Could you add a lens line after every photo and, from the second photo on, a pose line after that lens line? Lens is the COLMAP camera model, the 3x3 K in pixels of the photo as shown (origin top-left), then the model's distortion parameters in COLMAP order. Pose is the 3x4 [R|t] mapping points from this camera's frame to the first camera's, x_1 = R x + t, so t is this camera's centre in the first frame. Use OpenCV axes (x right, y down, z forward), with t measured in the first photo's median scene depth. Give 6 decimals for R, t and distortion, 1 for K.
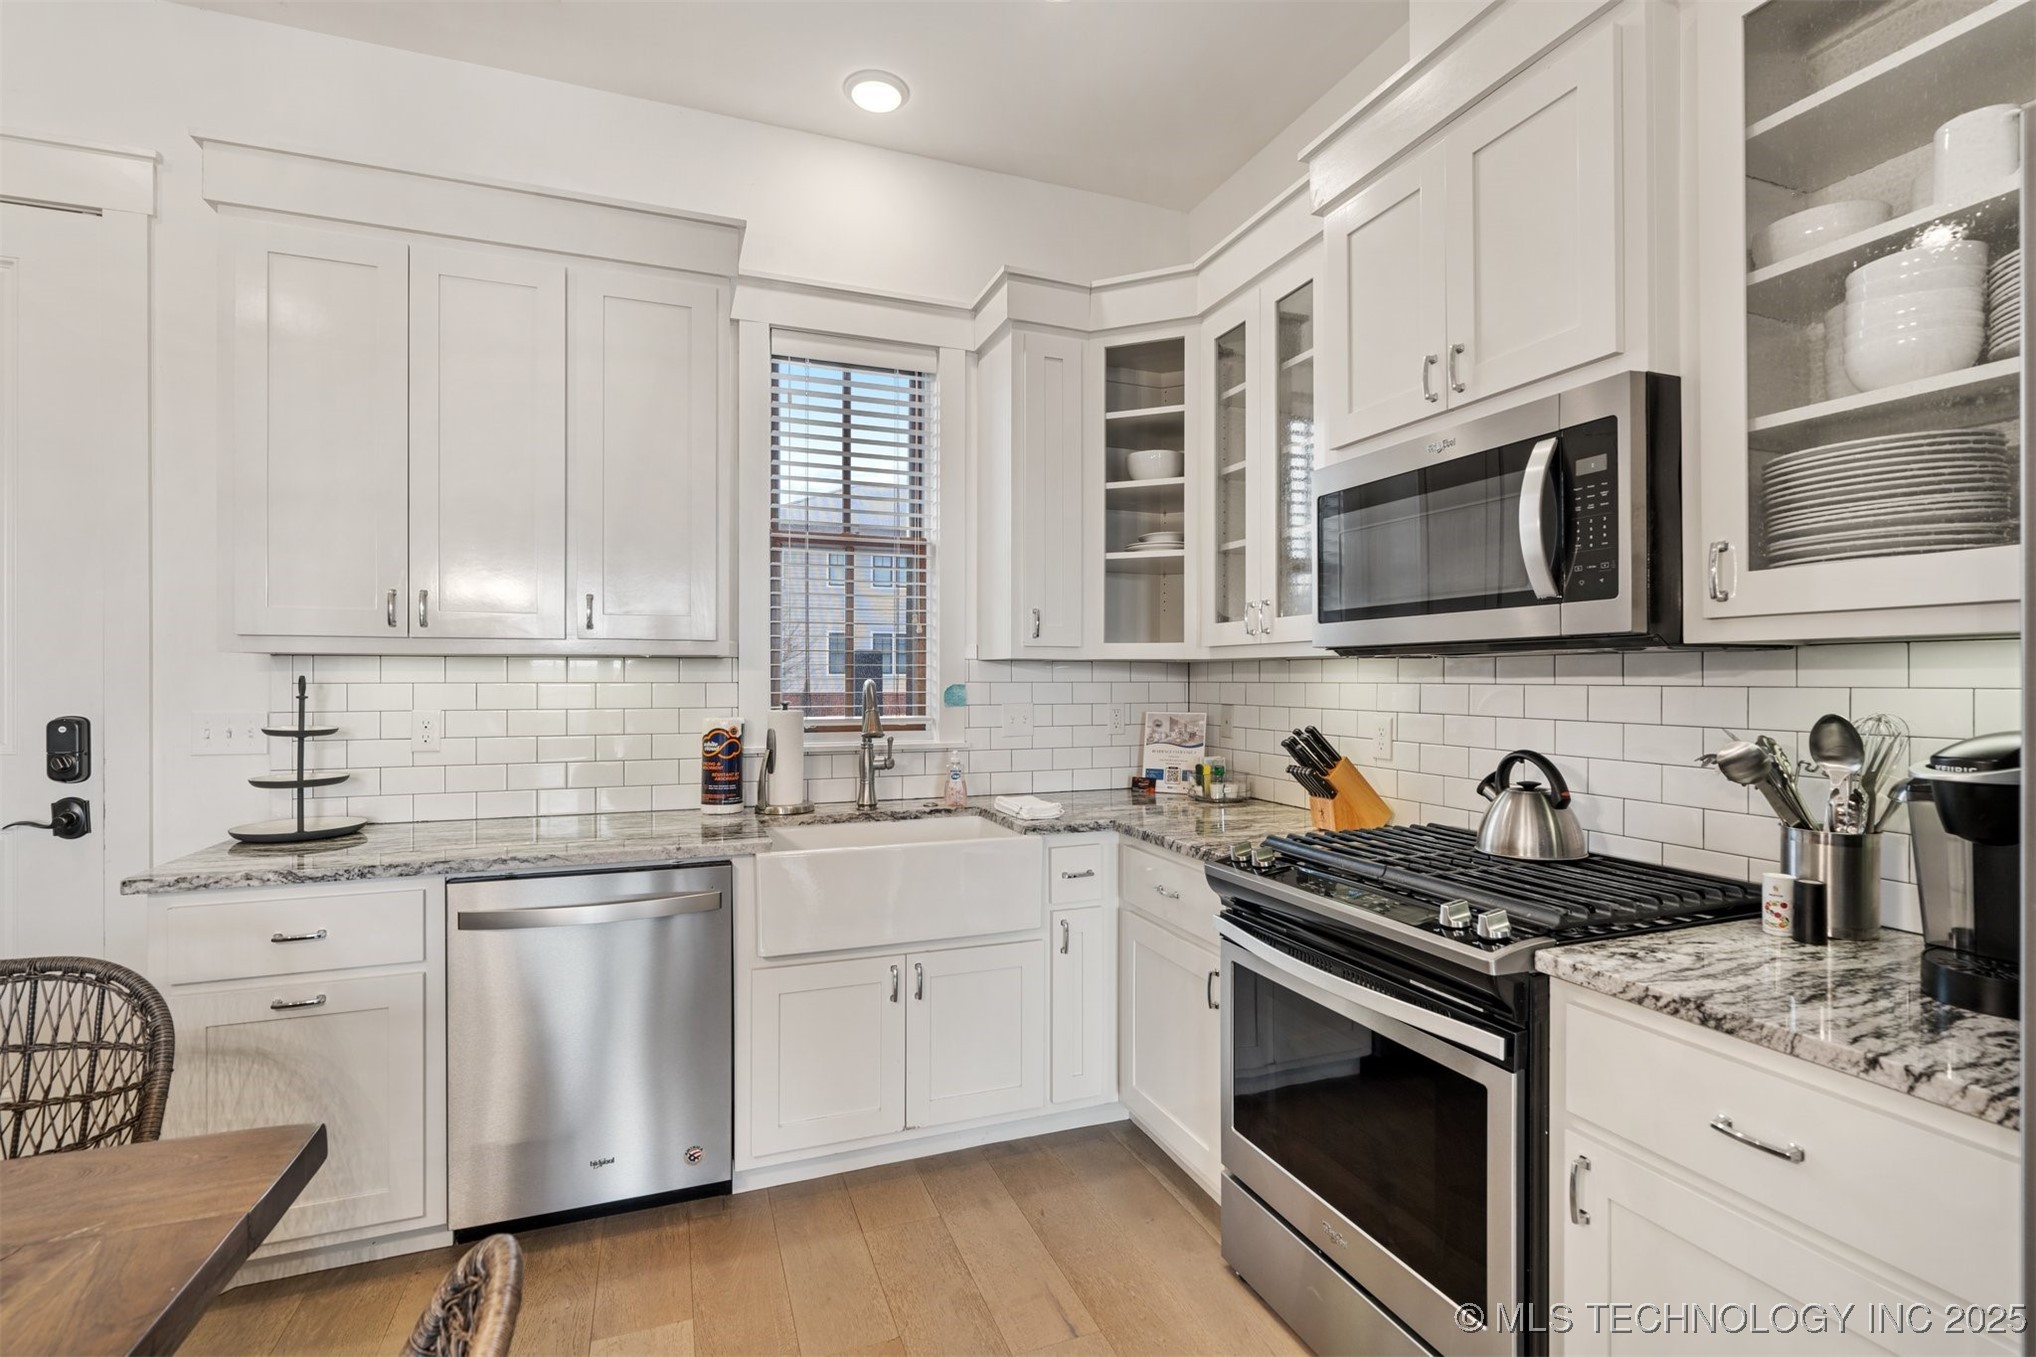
lens RADIAL K [[918.9, 0, 1008.6], [0, 918.9, 671.9], [0, 0, 1]] dist [-0.007365, 0.002020]
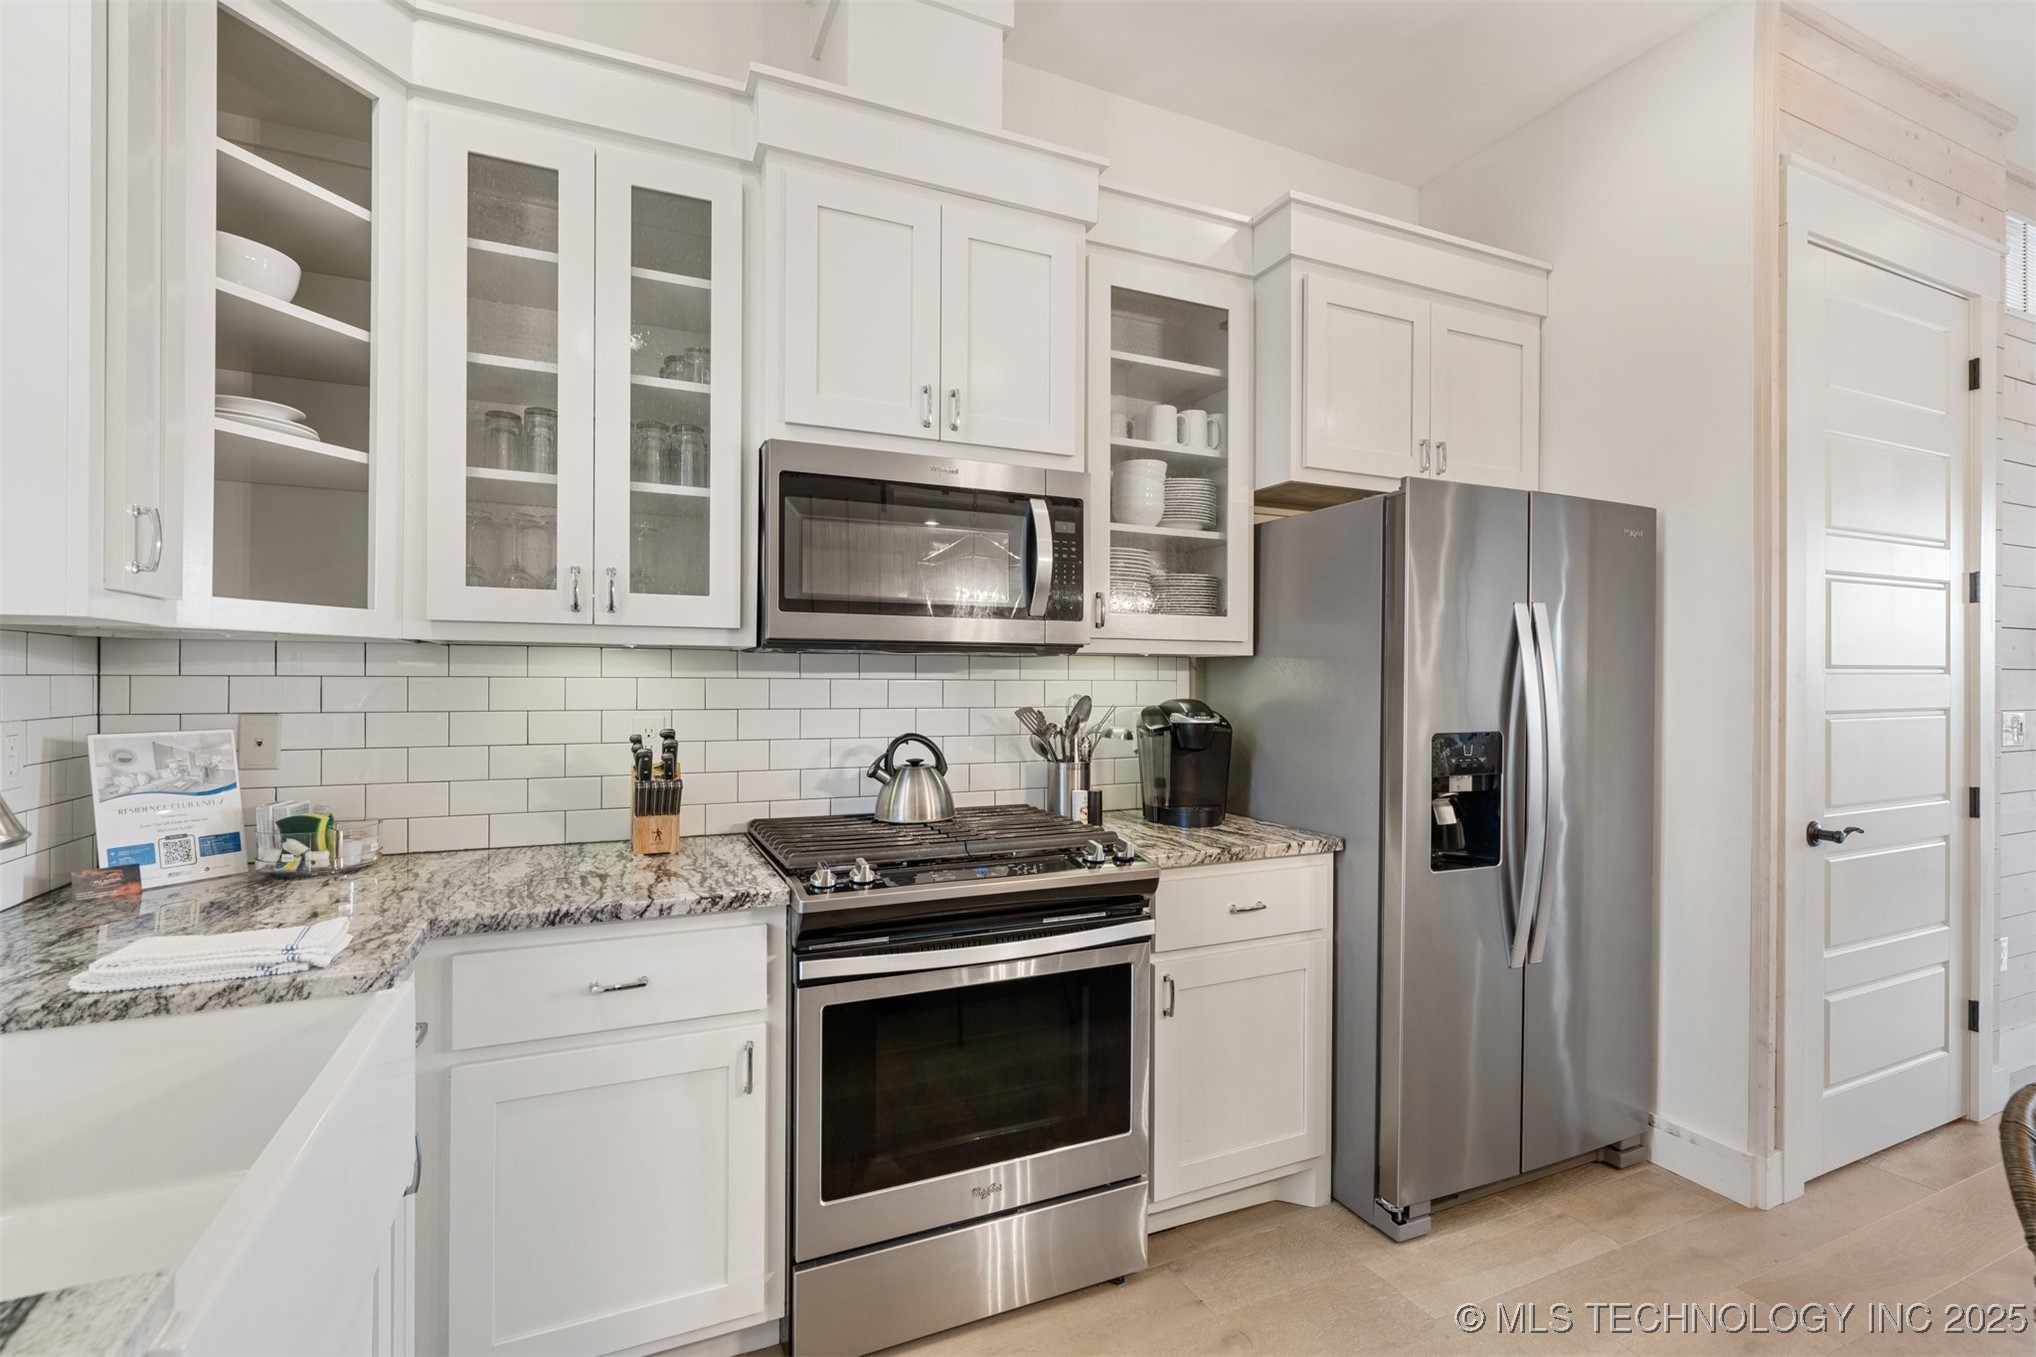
lens RADIAL K [[918.9, 0, 1025.9], [0, 918.9, 678.5], [0, 0, 1]] dist [-0.007365, 0.002020]
pose [[-0.060046, -0.002714, 0.998192, -0.480722], [-0.013677, 0.999905, 0.001896, 0.006318], [-0.998102, -0.013538, -0.060078, 0.681449]]
